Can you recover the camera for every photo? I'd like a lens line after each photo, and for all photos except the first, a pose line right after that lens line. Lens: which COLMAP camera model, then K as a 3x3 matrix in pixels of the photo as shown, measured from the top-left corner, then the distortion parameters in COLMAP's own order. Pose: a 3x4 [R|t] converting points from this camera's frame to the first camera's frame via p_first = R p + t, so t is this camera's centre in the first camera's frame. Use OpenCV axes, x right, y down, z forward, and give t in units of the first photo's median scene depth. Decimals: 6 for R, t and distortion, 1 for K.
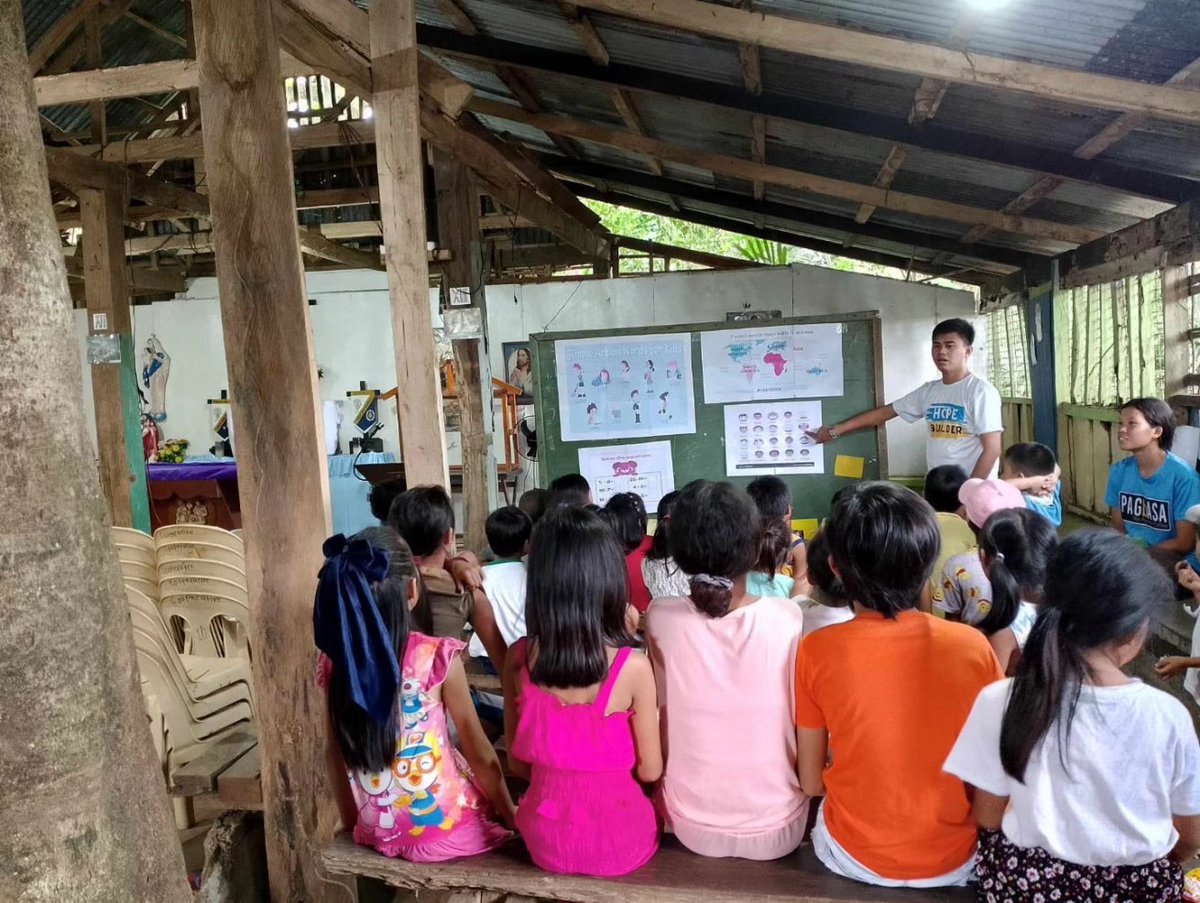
lens RADIAL K [[972.0, 0, 600.0], [0, 972.0, 451.5], [0, 0, 1]] dist [0.097762, -0.198492]
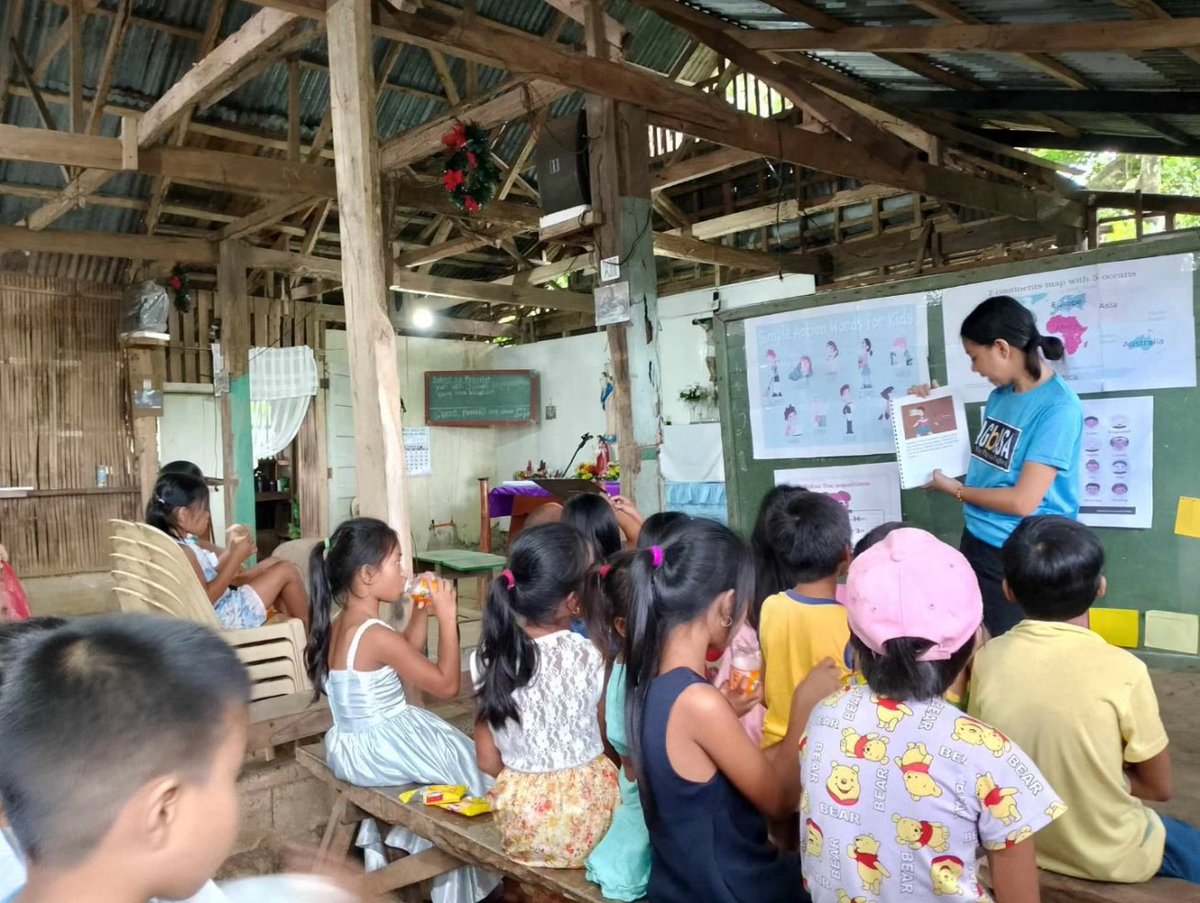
lens RADIAL K [[972.0, 0, 600.0], [0, 972.0, 451.5], [0, 0, 1]] dist [0.097762, -0.198492]
pose [[0.777851, 0.021075, -0.628095, 0.325923], [-0.047419, 0.998557, -0.025221, 0.007655], [0.626657, 0.049402, 0.777728, 0.367340]]
